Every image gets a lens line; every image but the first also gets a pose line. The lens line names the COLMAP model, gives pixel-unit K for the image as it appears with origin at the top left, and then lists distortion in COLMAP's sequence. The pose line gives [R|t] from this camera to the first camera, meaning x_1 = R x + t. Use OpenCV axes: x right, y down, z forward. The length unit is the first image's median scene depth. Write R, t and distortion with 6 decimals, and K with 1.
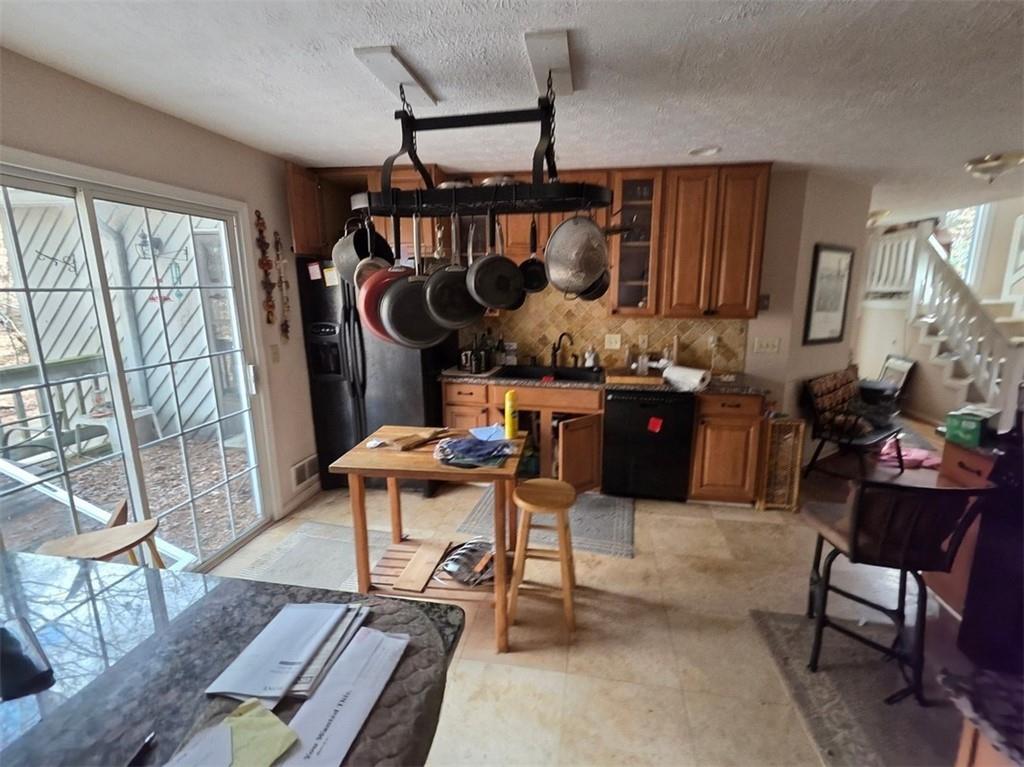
lens RADIAL K [[462.4, 0, 512.8], [0, 462.4, 376.0], [0, 0, 1]] dist [-0.004967, -0.001106]
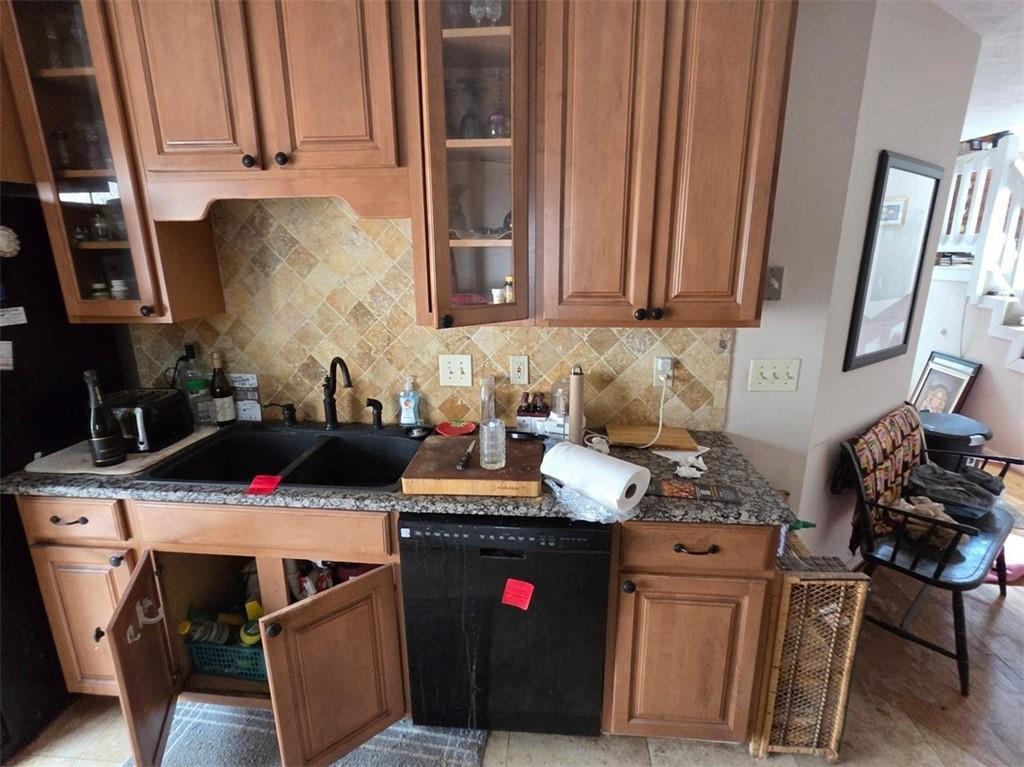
lens RADIAL K [[514.0, 0, 508.9], [0, 514.0, 389.7], [0, 0, 1]] dist [-0.002397, 0.002829]
pose [[0.996309, -0.027089, 0.081453, 0.236906], [0.020419, 0.996454, 0.081626, -0.100192], [-0.083375, -0.079662, 0.993329, 0.497889]]
